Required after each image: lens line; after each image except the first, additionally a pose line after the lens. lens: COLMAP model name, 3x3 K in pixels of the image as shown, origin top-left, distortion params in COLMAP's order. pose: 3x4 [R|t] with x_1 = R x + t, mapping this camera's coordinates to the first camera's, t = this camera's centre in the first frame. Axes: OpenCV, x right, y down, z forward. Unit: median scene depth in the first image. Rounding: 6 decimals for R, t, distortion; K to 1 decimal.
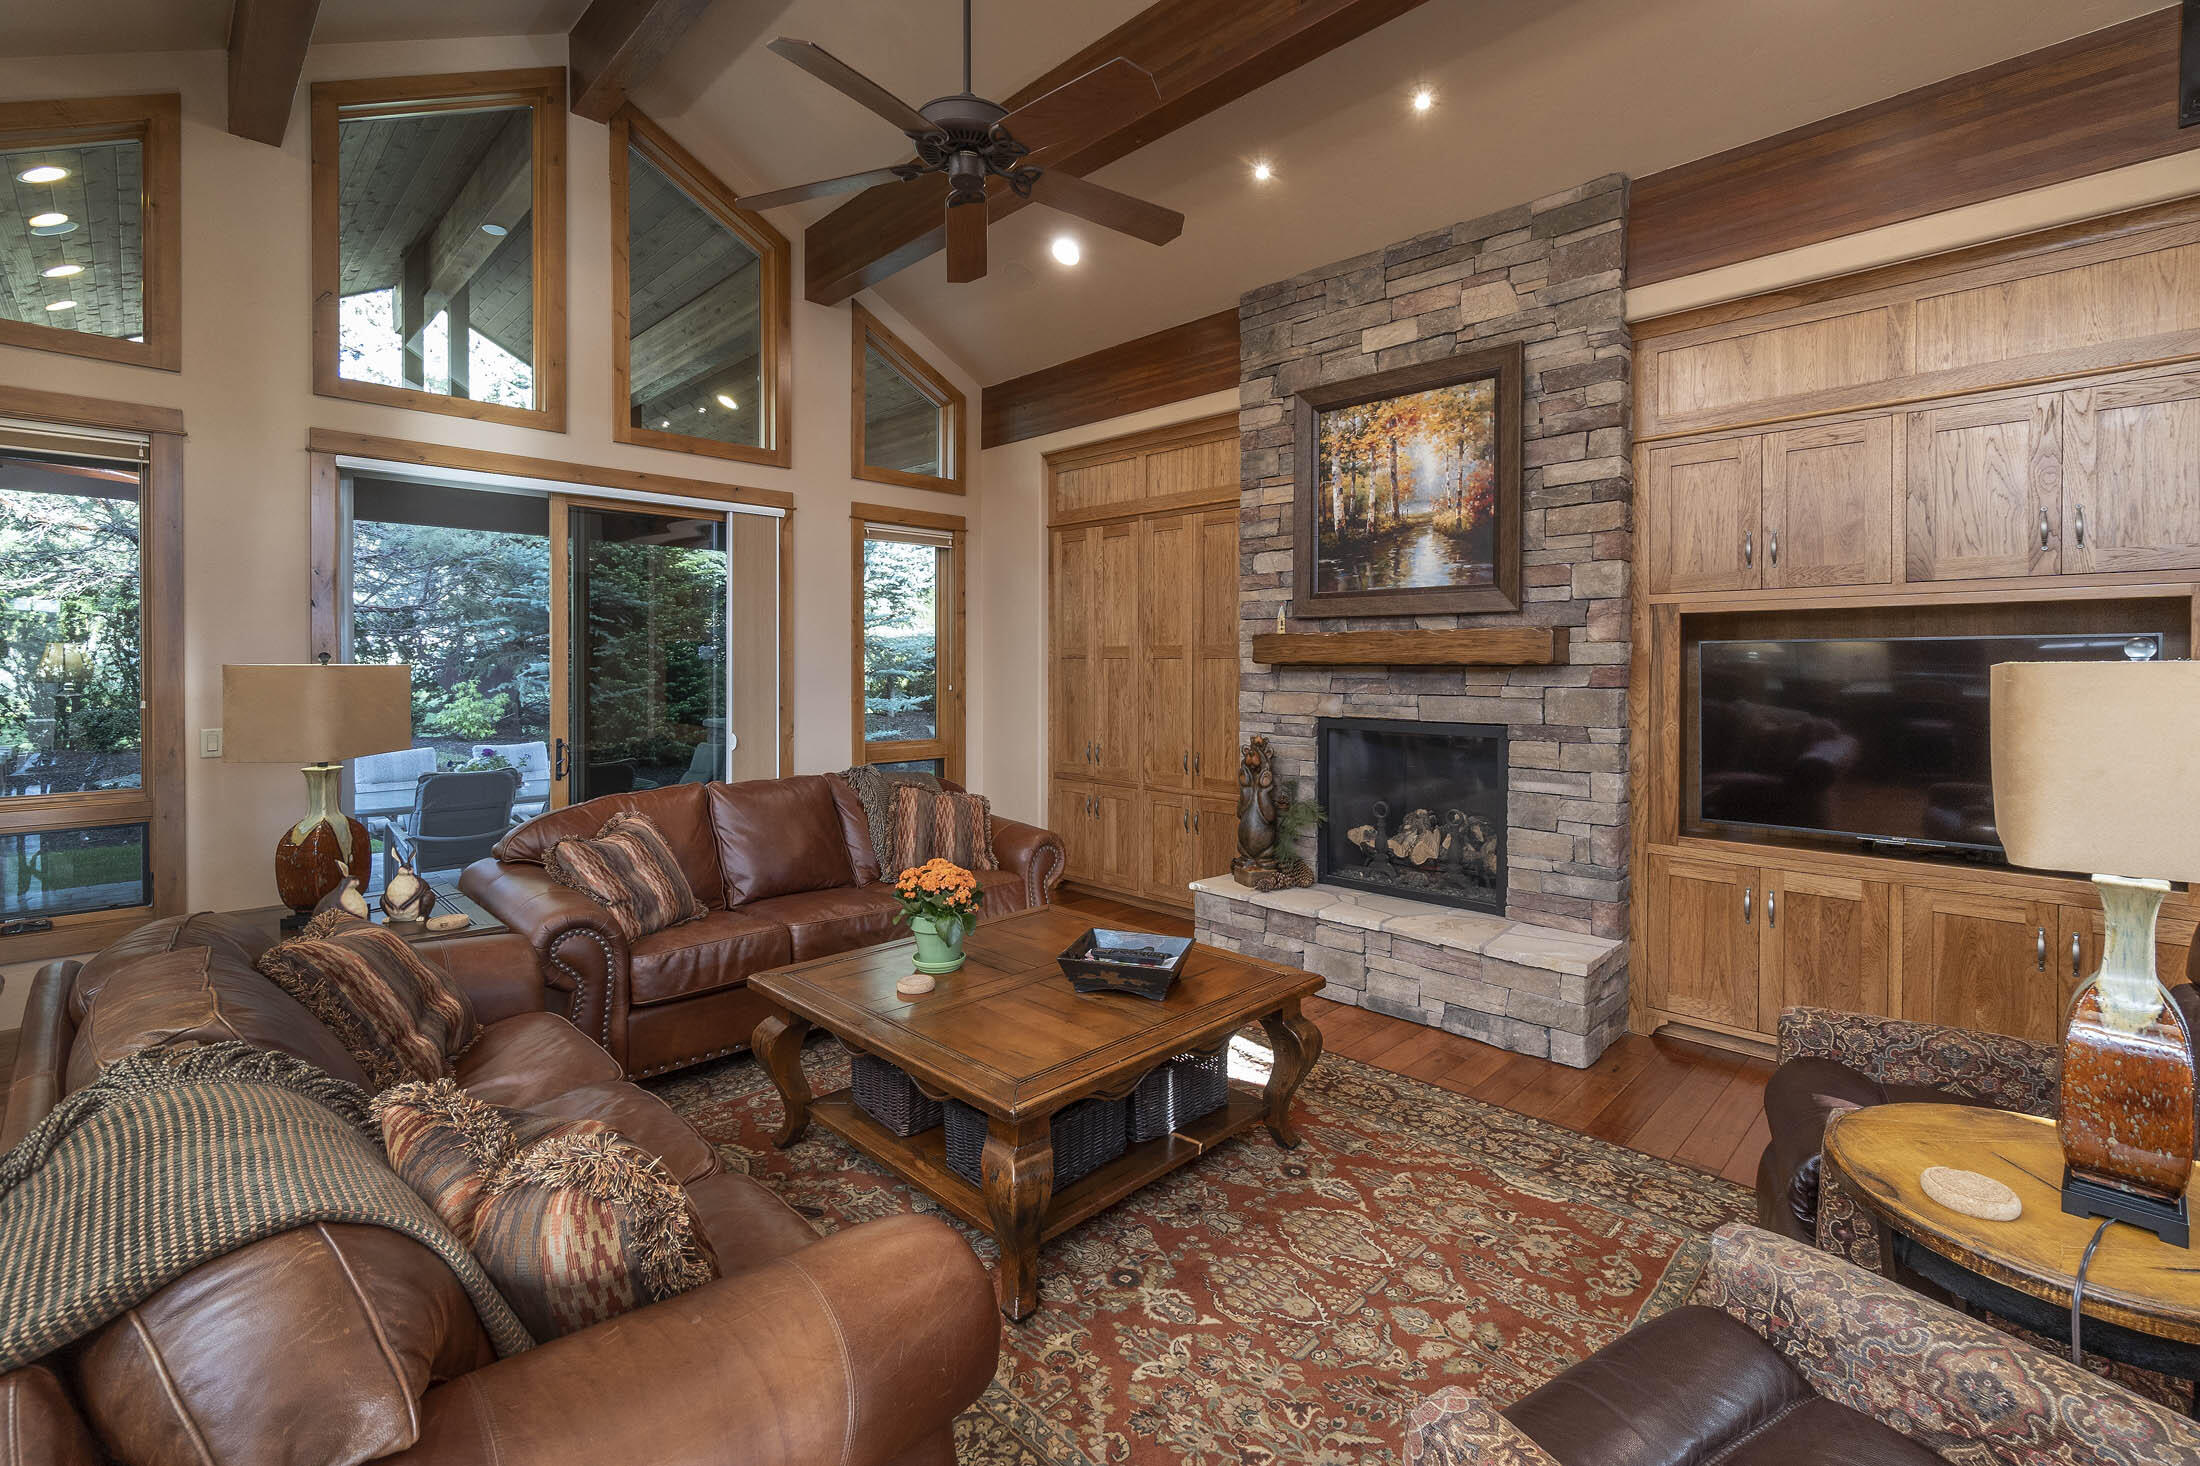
lens RADIAL K [[981.8, 0, 1102.8], [0, 981.8, 669.5], [0, 0, 1]] dist [-0.007344, 0.002374]
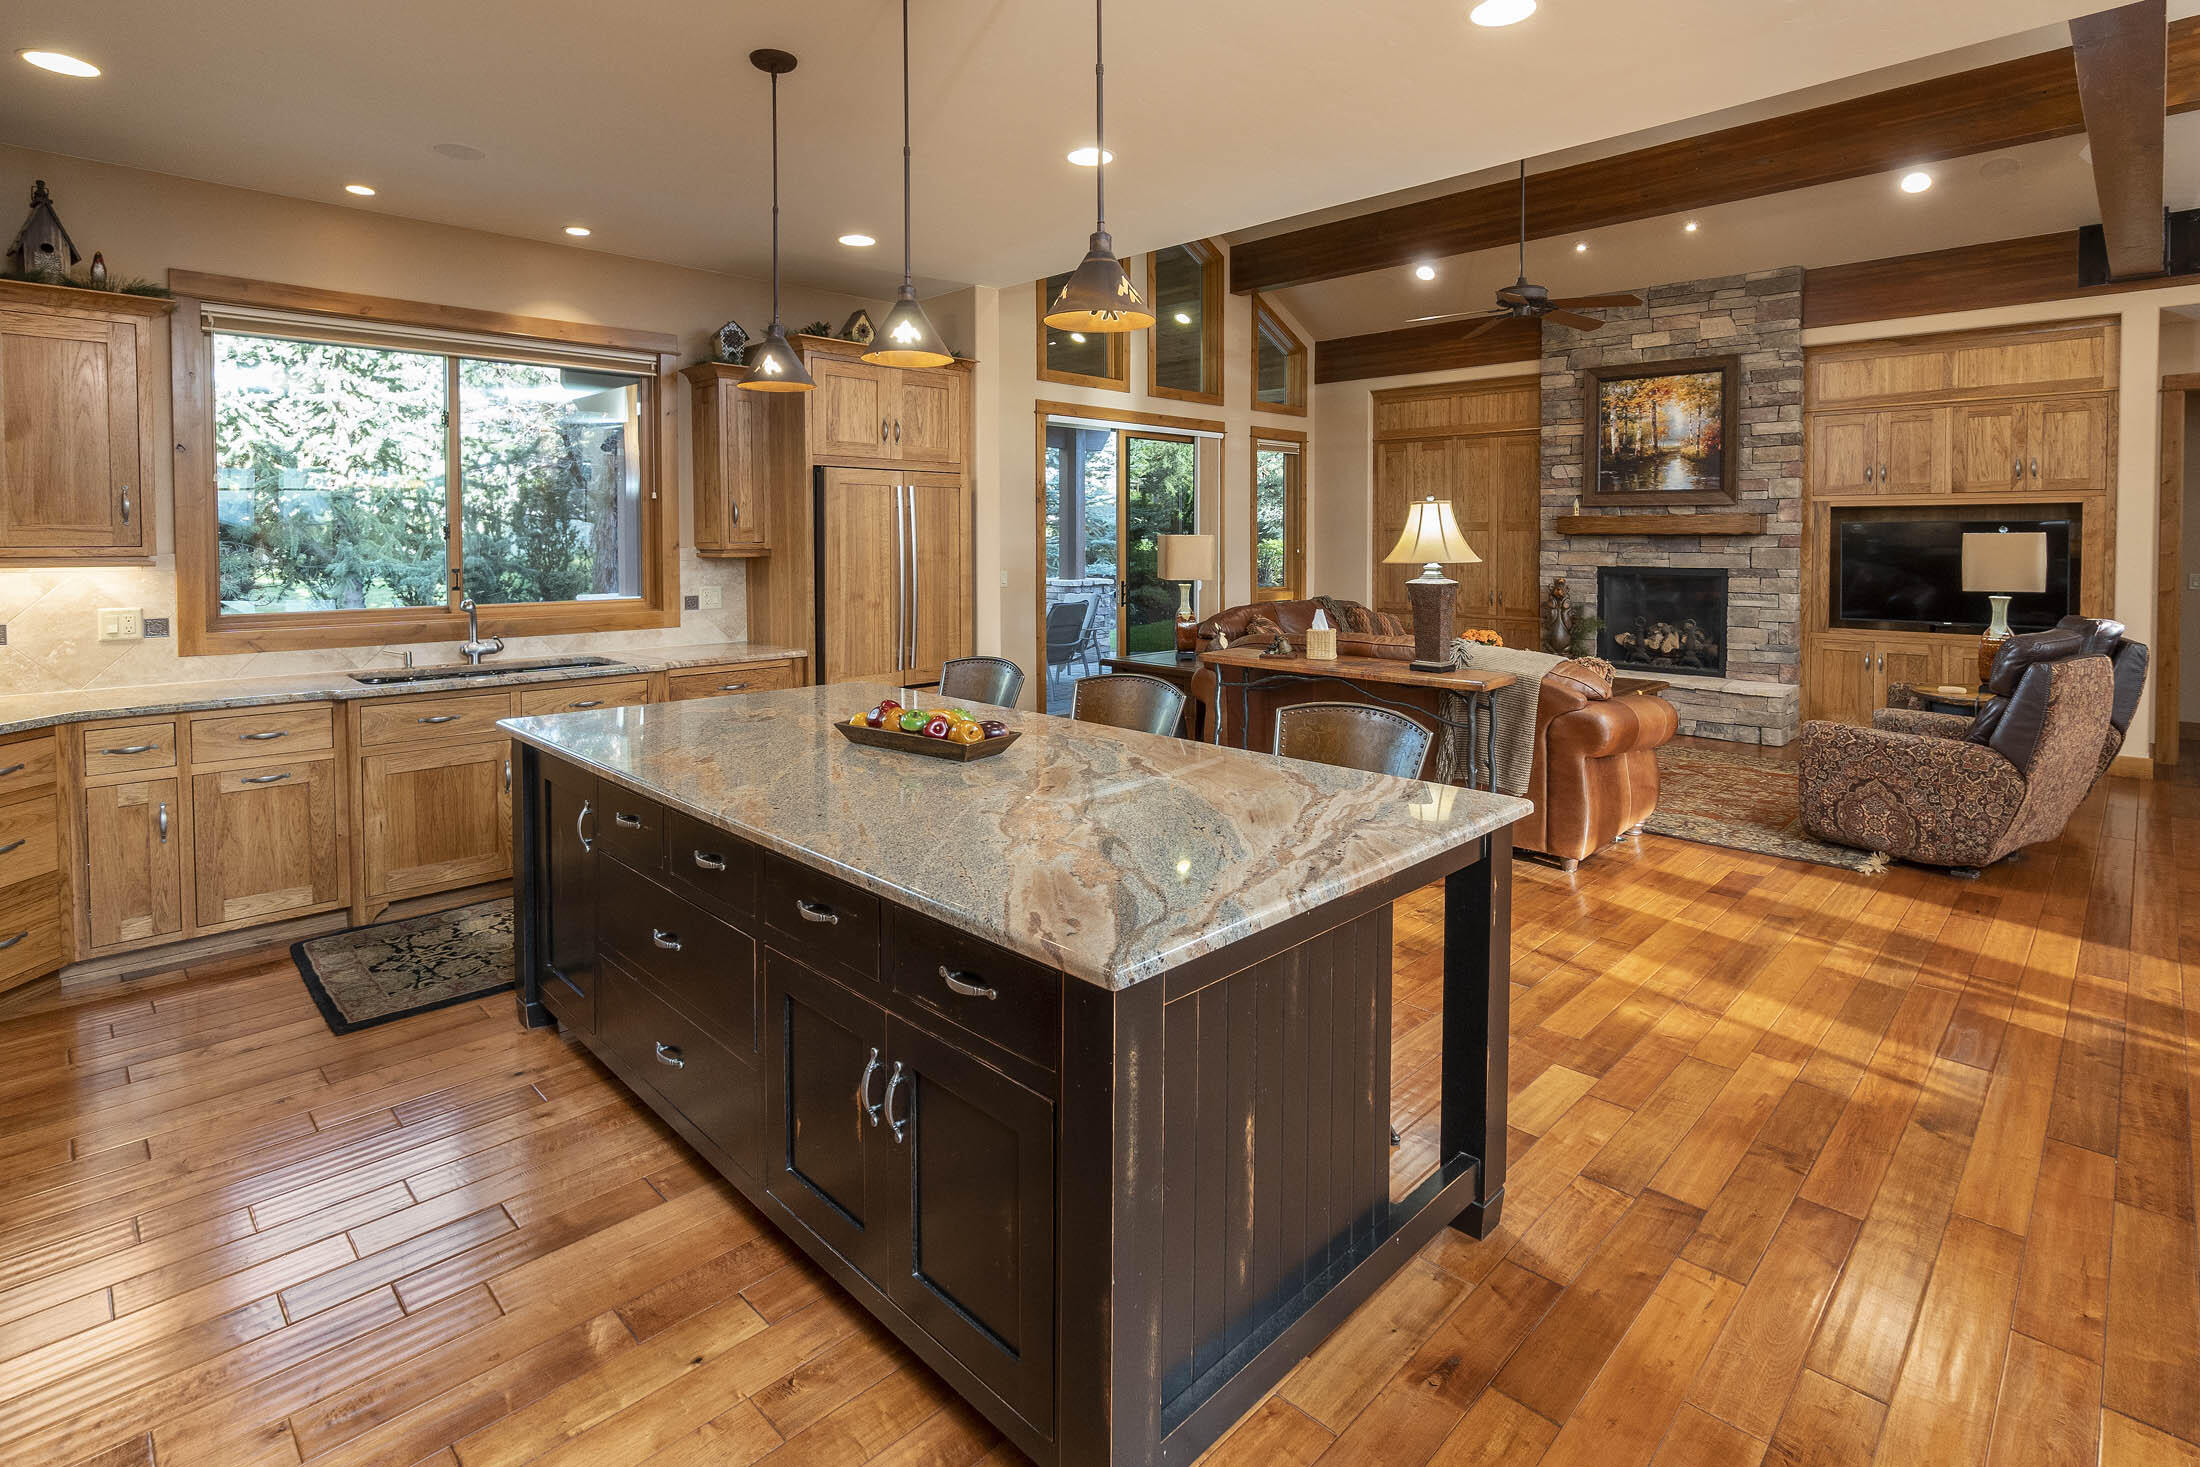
lens RADIAL K [[1068.2, 0, 1098.8], [0, 1068.2, 553.7], [0, 0, 1]] dist [-0.002936, 0.000161]
pose [[0.999945, -0.000475, -0.010449, -0.669437], [0.000609, 0.999919, 0.012737, 0.004136], [0.010443, -0.012742, 0.999864, -0.892619]]
